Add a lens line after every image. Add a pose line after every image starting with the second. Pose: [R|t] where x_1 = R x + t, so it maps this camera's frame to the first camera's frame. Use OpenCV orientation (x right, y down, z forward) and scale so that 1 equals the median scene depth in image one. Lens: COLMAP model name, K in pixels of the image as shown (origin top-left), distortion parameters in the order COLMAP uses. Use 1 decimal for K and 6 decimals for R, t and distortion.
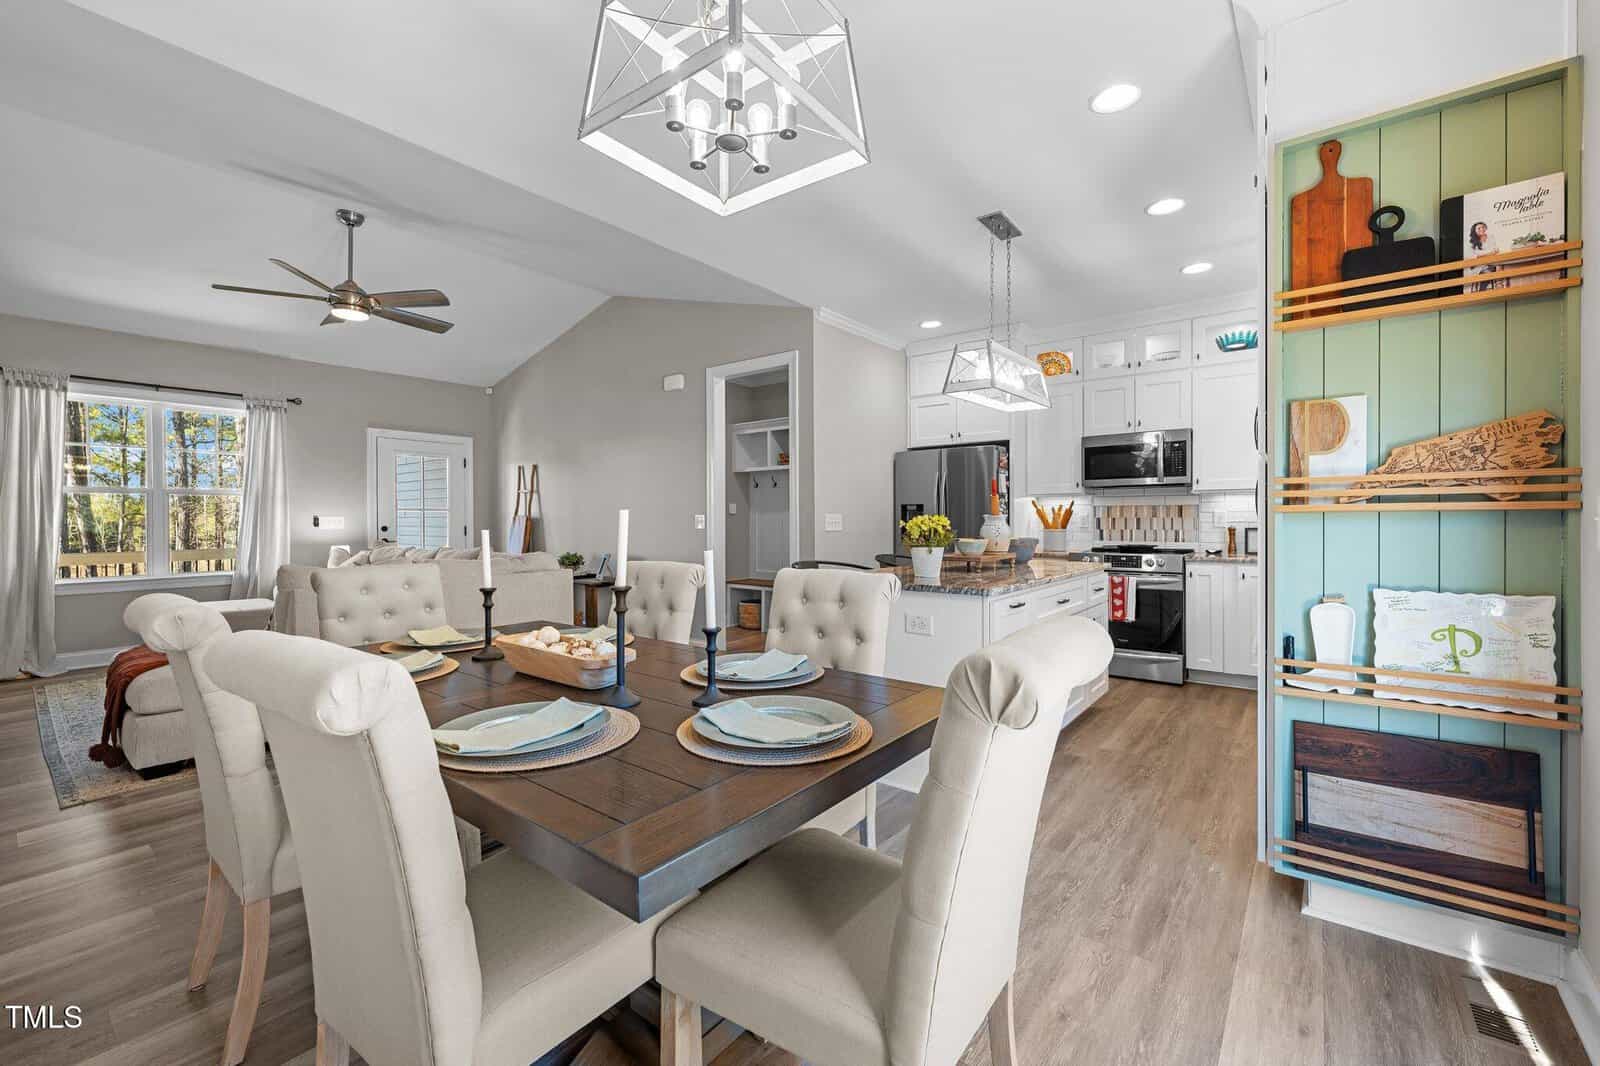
lens RADIAL K [[652.2, 0, 799.5], [0, 652.2, 519.4], [0, 0, 1]] dist [-0.003240, -0.000193]
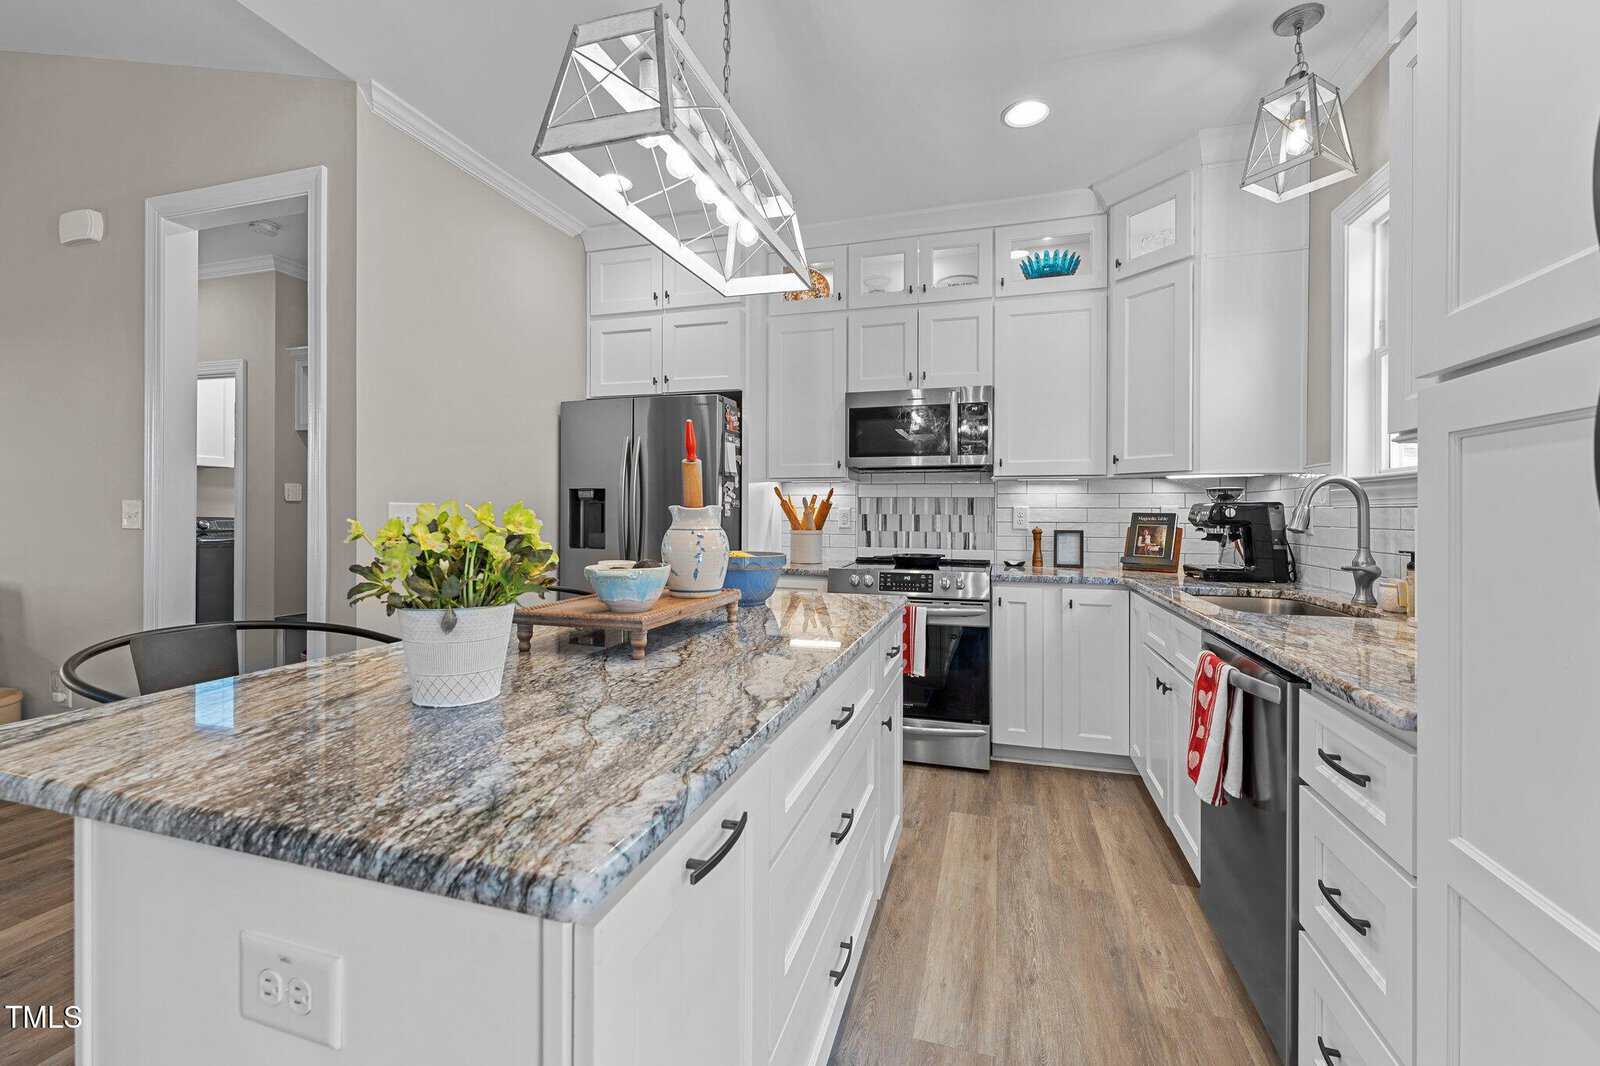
lens RADIAL K [[663.8, 0, 798.7], [0, 663.8, 566.3], [0, 0, 1]] dist [0.000091, 0.000036]
pose [[0.929658, -0.019318, 0.367917, 0.137227], [-0.010207, 0.996891, 0.078135, -0.001650], [-0.368282, -0.076394, 0.926570, 0.381379]]
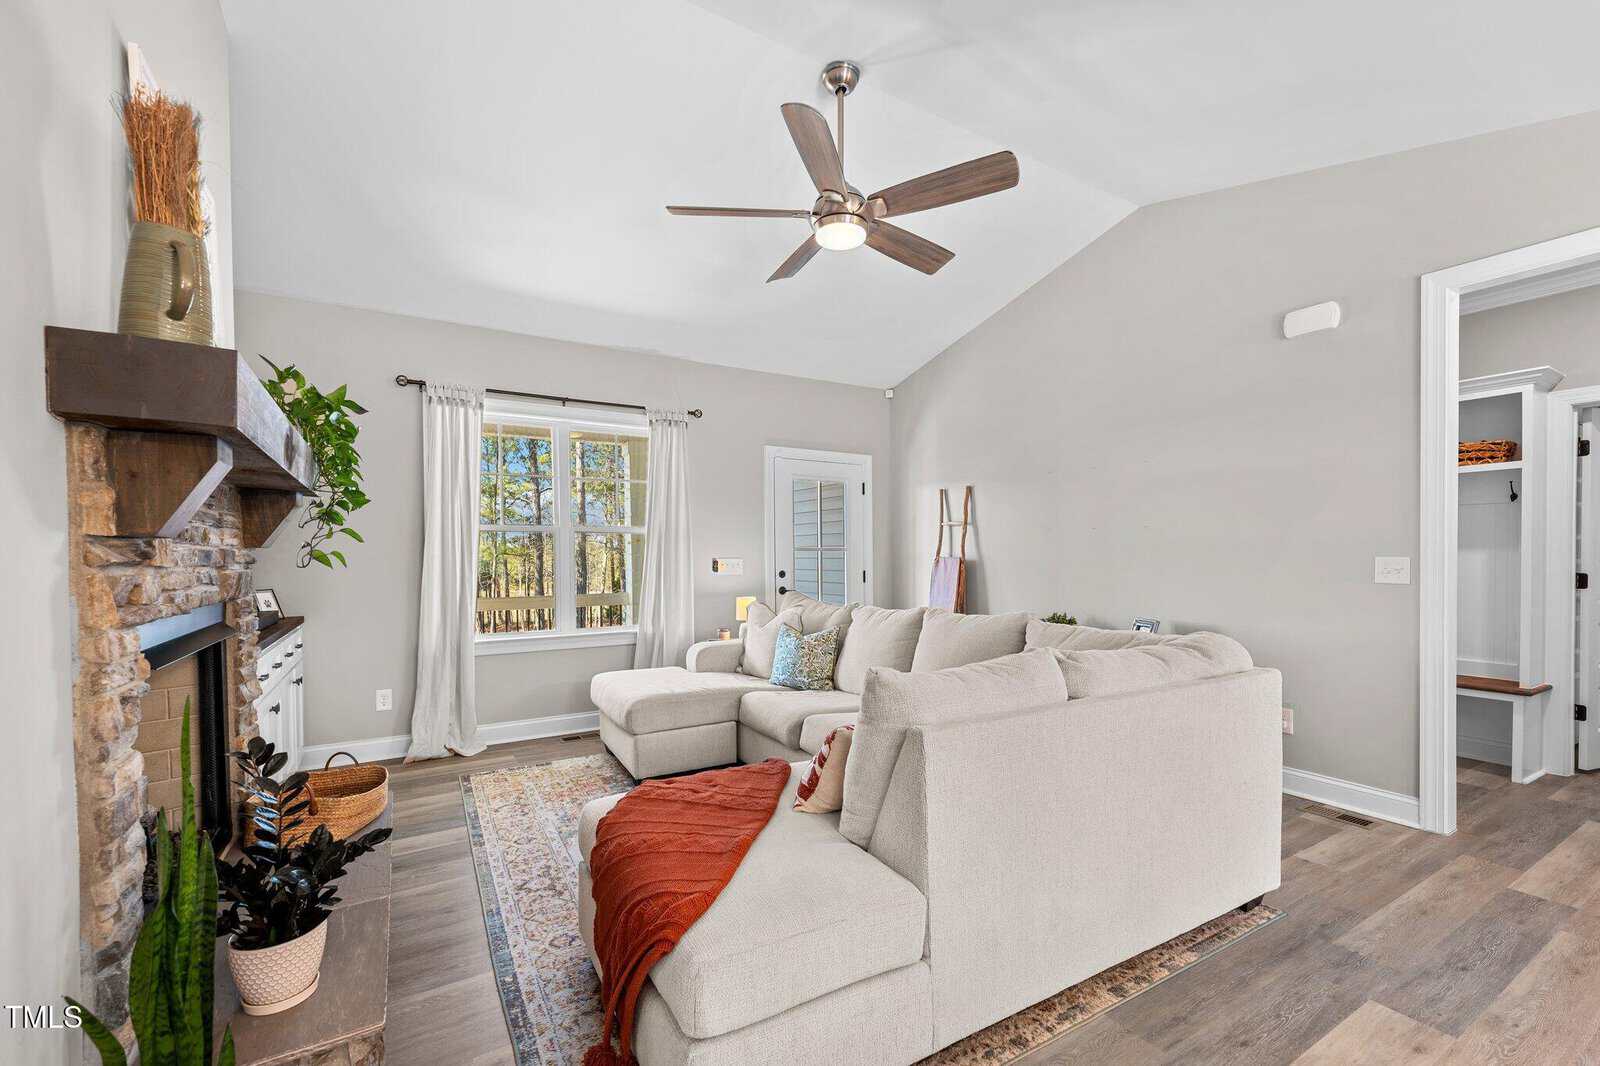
lens RADIAL K [[663.8, 0, 798.7], [0, 663.8, 566.3], [0, 0, 1]] dist [0.000091, 0.000036]
pose [[0.932930, 0.004149, -0.360034, -0.464667], [0.001388, 0.999885, 0.015119, -0.009873], [0.360056, -0.014605, 0.932817, 0.366546]]
